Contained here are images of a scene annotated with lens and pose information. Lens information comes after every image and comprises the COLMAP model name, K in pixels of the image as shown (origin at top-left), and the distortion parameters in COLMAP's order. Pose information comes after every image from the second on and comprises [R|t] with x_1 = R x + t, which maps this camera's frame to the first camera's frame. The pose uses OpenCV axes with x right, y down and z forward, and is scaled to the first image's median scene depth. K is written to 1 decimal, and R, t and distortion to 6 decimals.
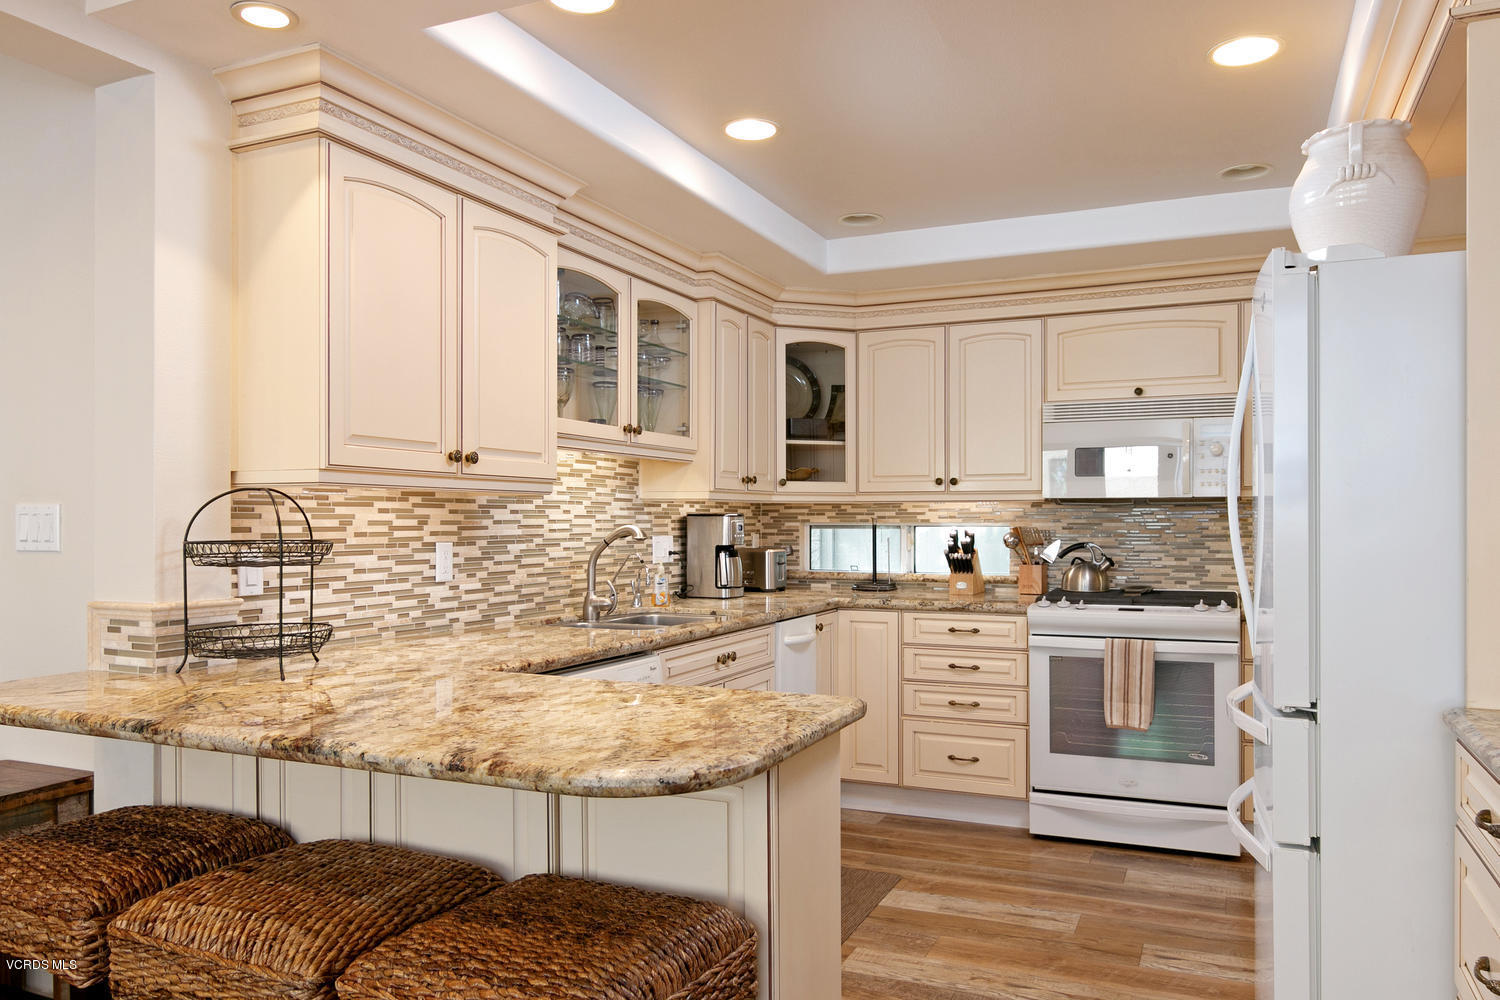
lens RADIAL K [[1100.3, 0, 738.9], [0, 1100.3, 525.4], [0, 0, 1]] dist [0.005310, -0.003100]
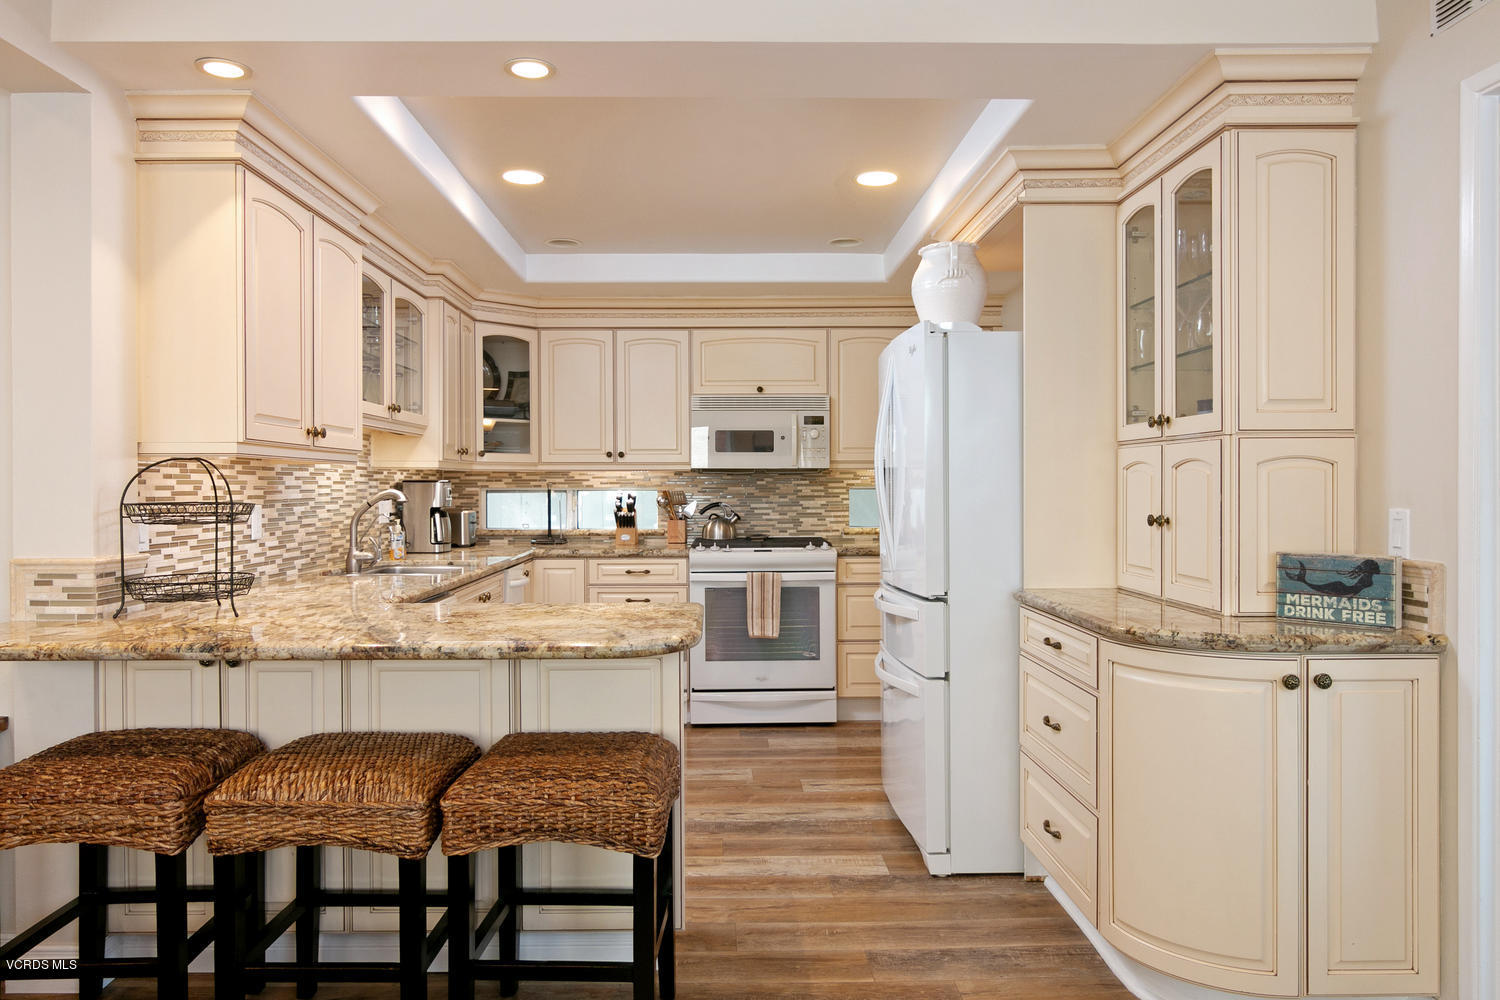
lens RADIAL K [[1031.5, 0, 746.9], [0, 1031.5, 496.0], [0, 0, 1]] dist [0.006742, 0.000408]
pose [[0.903723, -0.005804, 0.428079, -0.260218], [0.003945, 0.999979, 0.005228, 0.002408], [-0.428100, -0.003036, 0.903726, -0.179758]]
